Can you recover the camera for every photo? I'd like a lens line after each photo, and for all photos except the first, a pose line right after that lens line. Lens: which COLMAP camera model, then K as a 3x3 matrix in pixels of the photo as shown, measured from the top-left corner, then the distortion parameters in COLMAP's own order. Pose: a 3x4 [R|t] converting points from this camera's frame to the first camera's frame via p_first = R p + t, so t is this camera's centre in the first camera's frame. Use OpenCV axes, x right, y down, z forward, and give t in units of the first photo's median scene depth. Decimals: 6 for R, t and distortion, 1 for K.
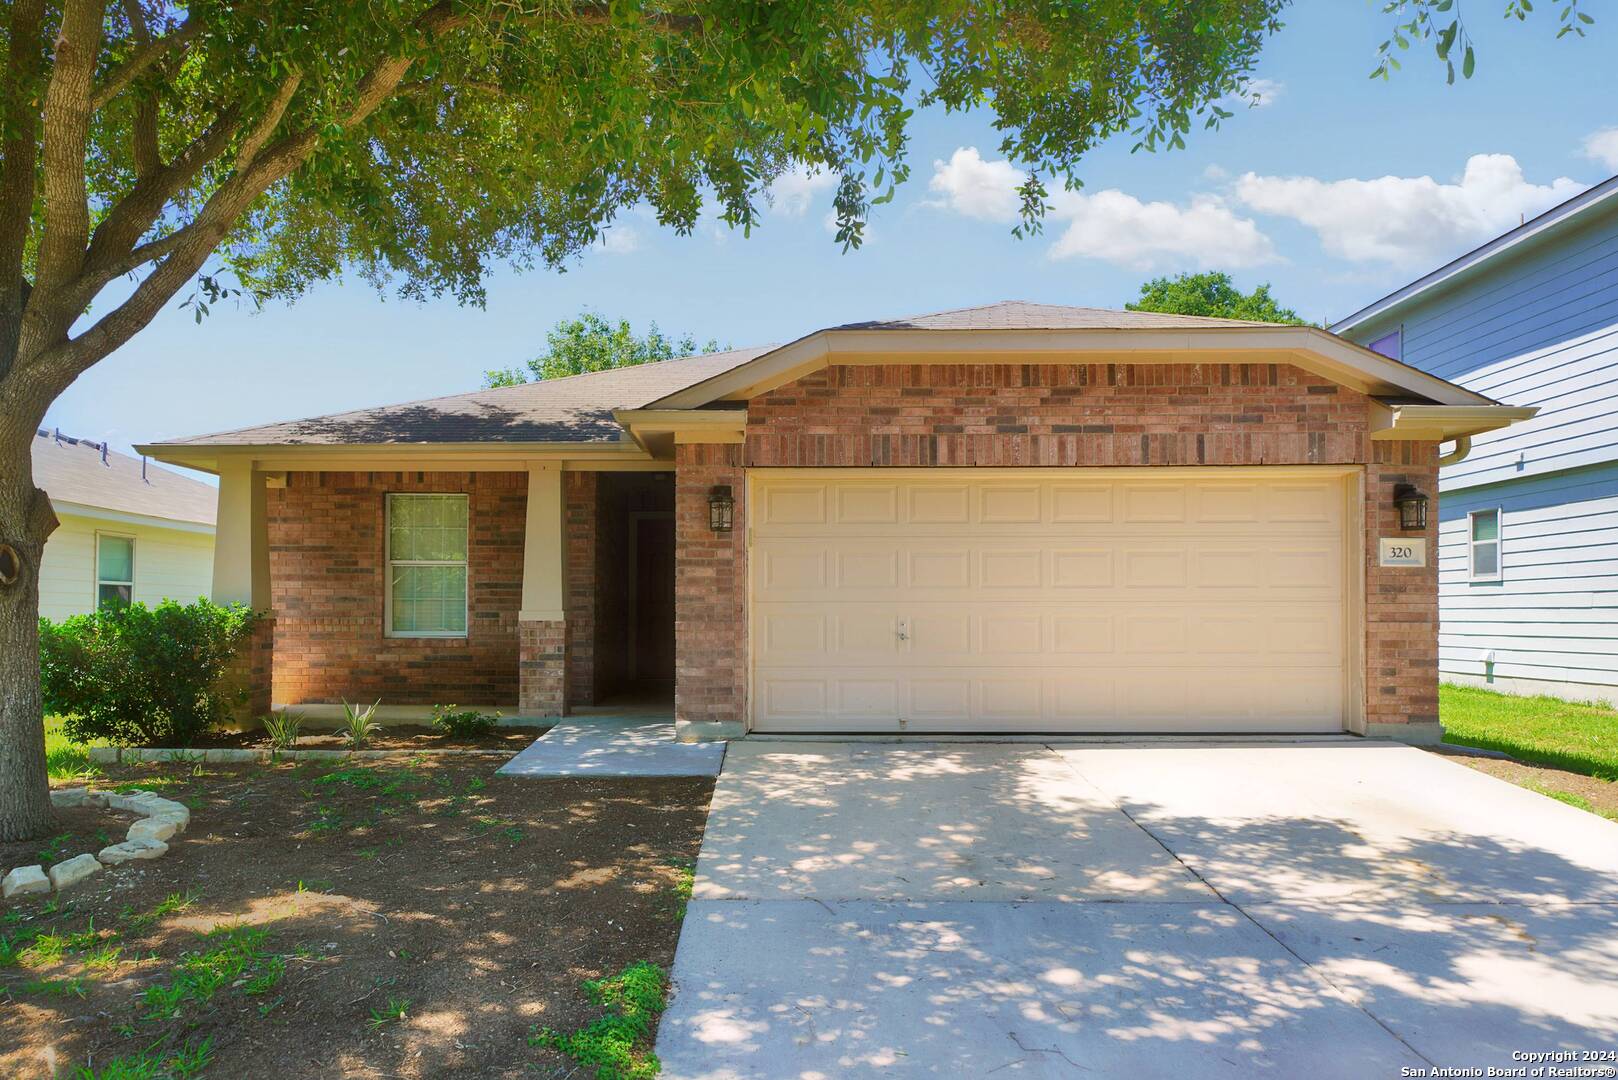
lens RADIAL K [[1021.8, 0, 794.4], [0, 1021.8, 598.7], [0, 0, 1]] dist [0.040198, -0.033410]
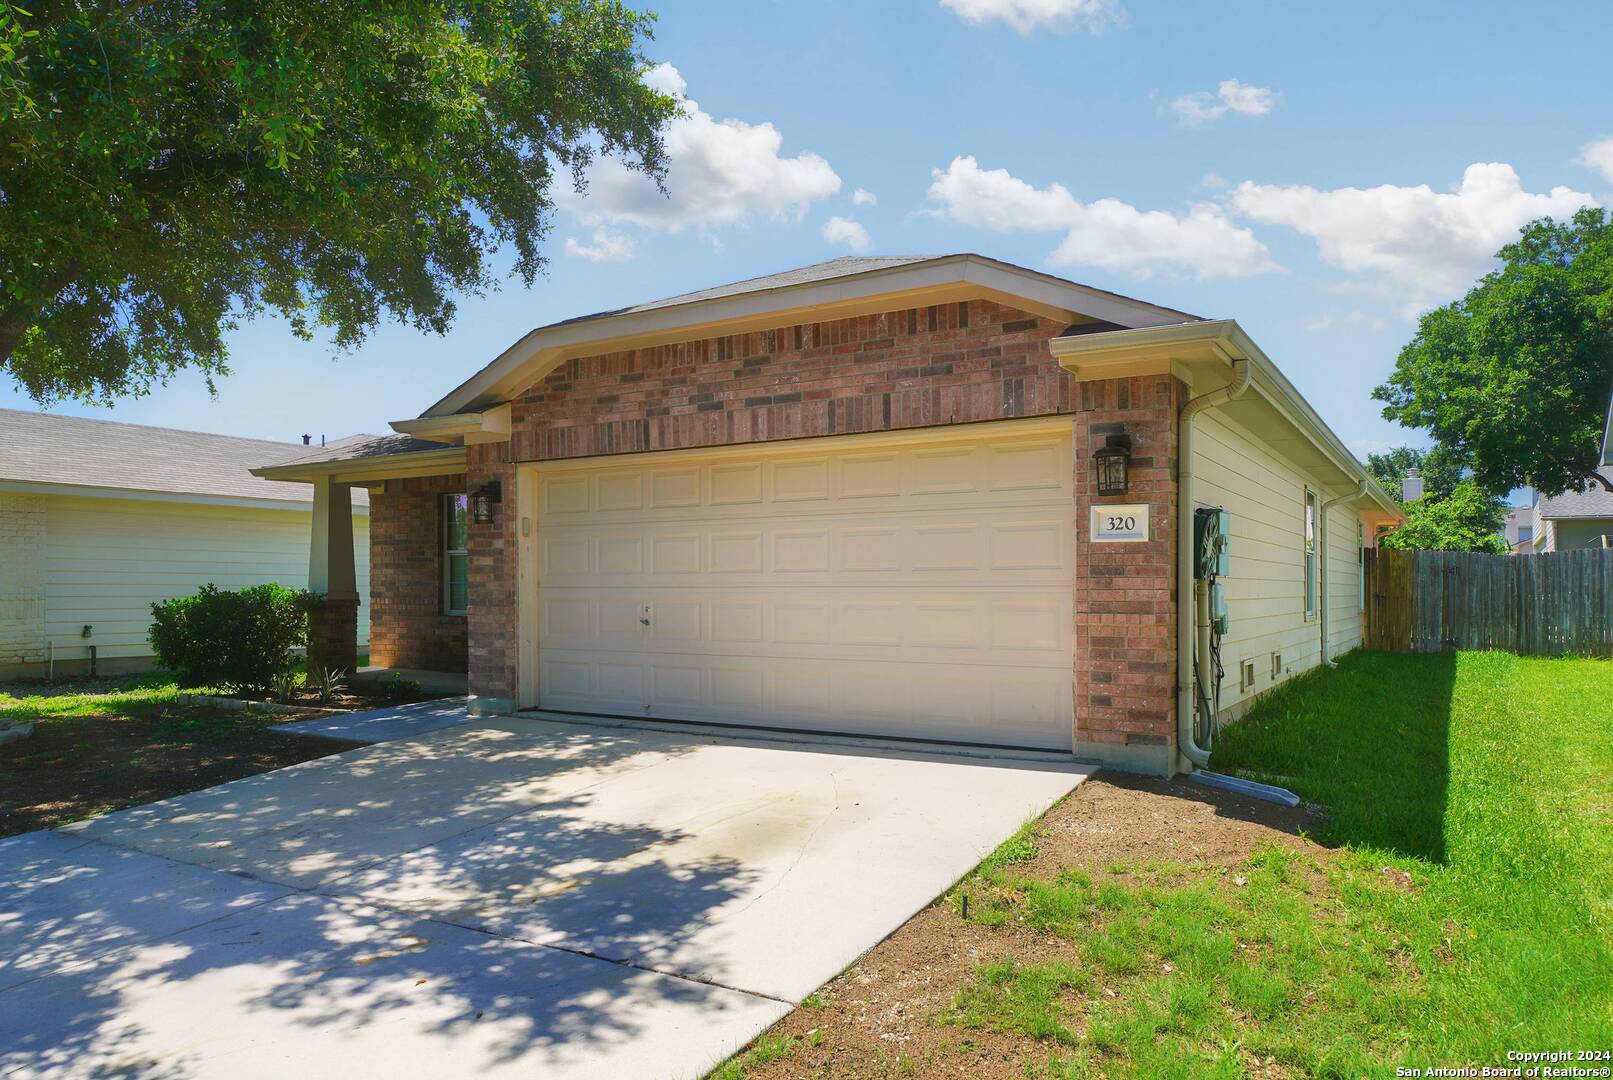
lens RADIAL K [[1063.5, 0, 789.8], [0, 1063.5, 580.1], [0, 0, 1]] dist [0.030328, -0.008941]
pose [[0.859024, -0.004481, -0.511916, 0.783747], [0.009482, 0.999929, 0.007160, -0.010492], [0.511848, -0.011005, 0.859006, 0.185814]]
